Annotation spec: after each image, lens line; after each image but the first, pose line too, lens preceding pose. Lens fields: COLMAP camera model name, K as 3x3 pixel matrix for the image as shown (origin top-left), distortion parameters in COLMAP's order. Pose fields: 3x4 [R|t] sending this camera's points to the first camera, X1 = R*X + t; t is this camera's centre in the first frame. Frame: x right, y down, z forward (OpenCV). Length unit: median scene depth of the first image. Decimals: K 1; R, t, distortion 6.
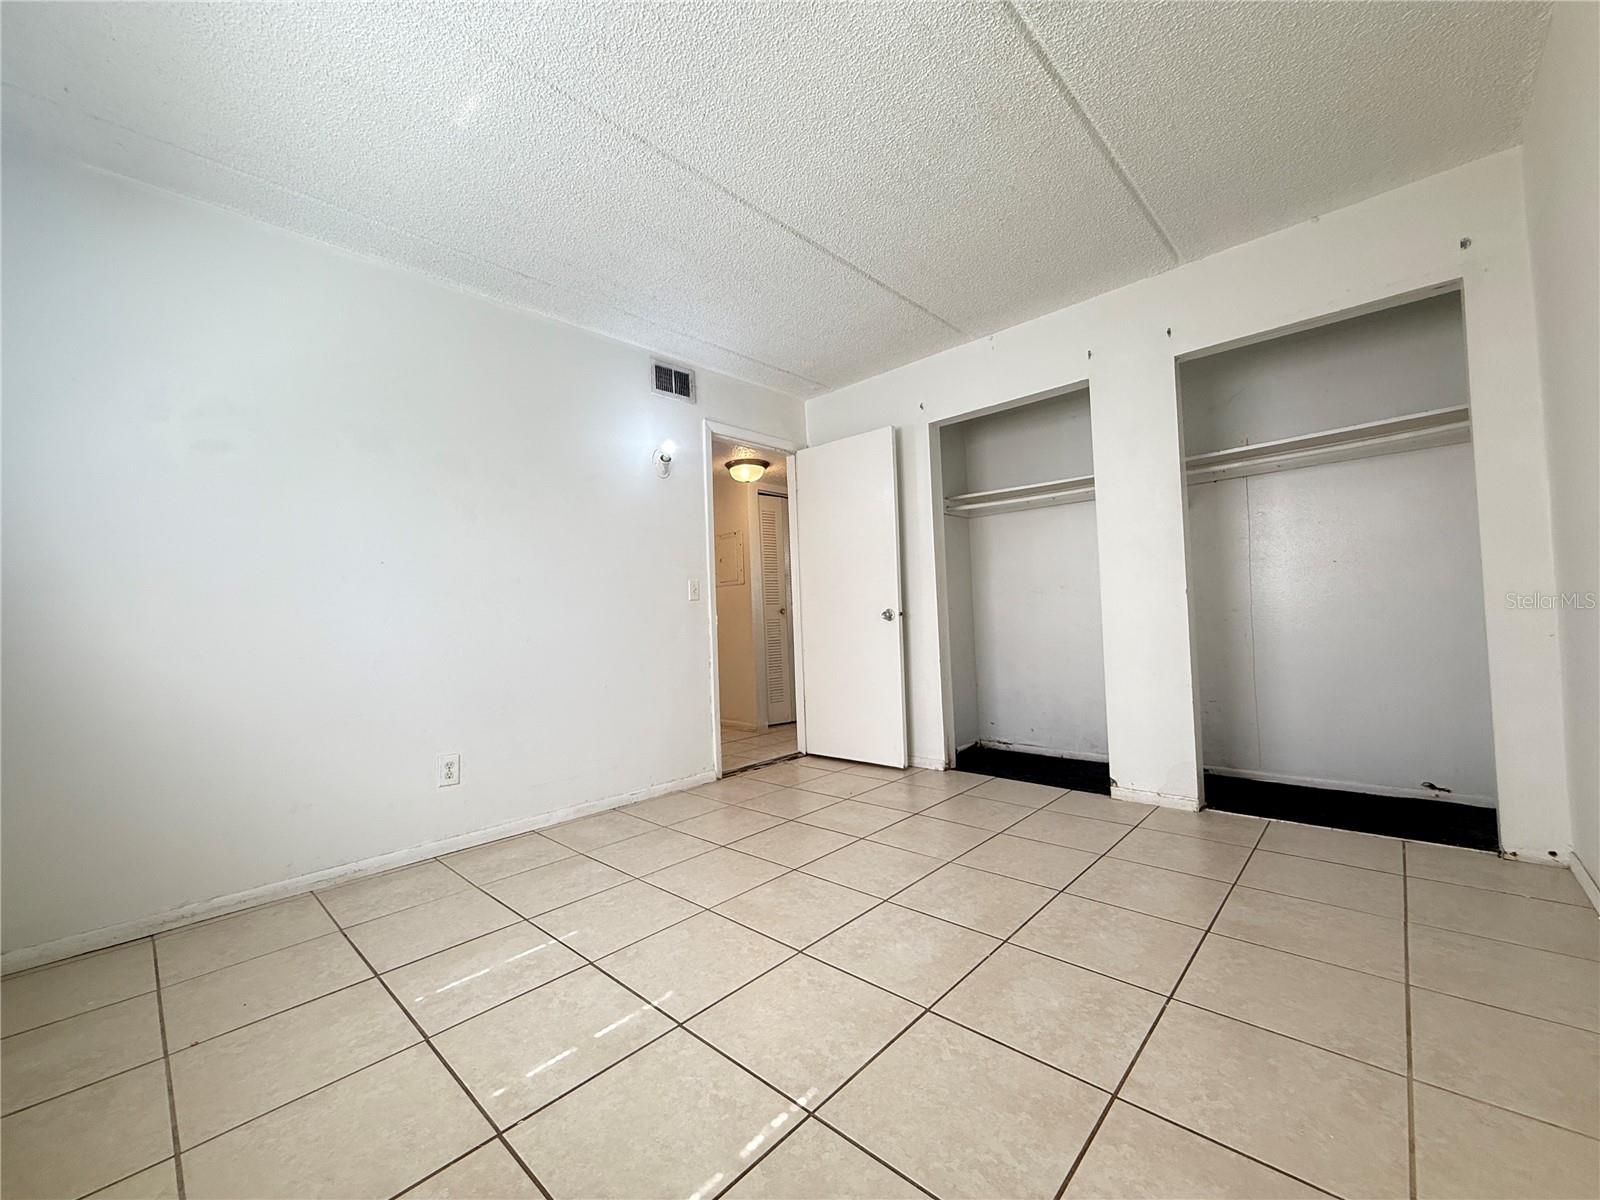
lens RADIAL K [[640.2, 0, 795.3], [0, 640.2, 598.0], [0, 0, 1]] dist [0.001850, -0.000809]
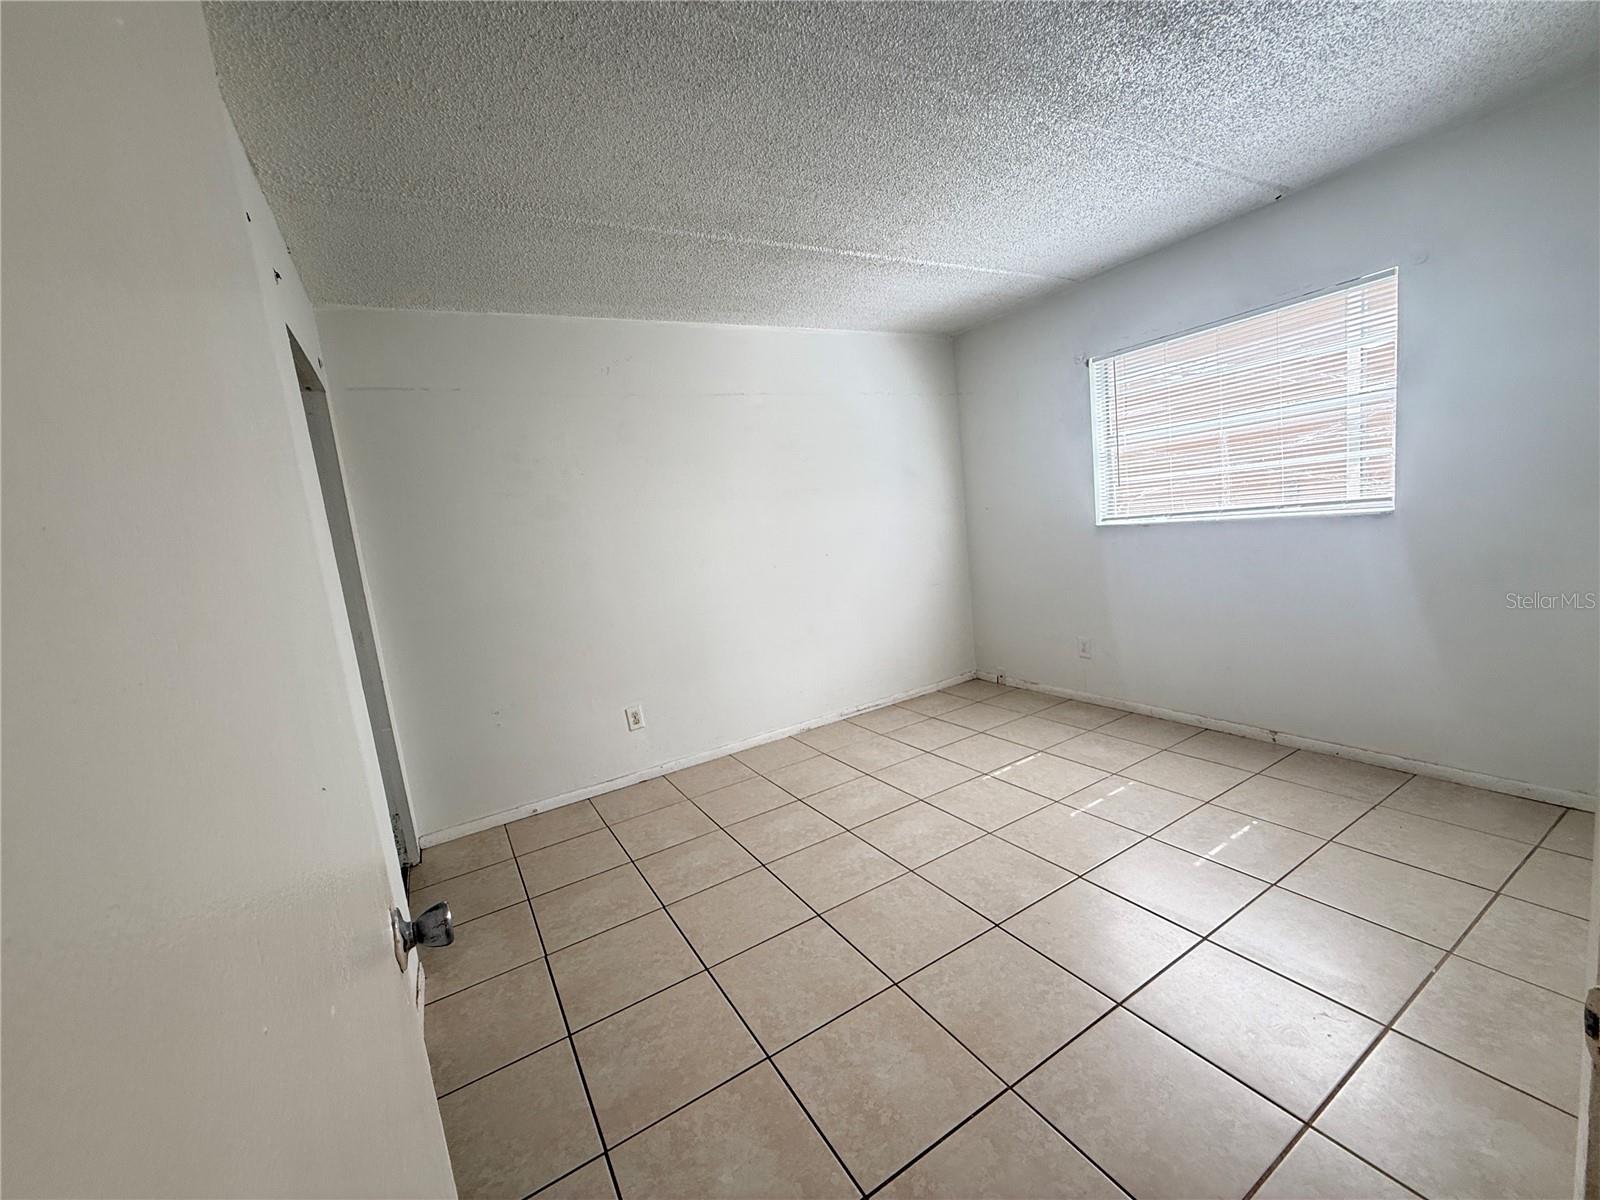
lens RADIAL K [[640.2, 0, 795.8], [0, 640.2, 603.5], [0, 0, 1]] dist [0.001850, -0.000809]
pose [[-0.948764, 0.106410, 0.297529, -0.064845], [0.139756, 0.985801, 0.093085, -0.161591], [-0.283399, 0.129897, -0.950164, 2.531133]]
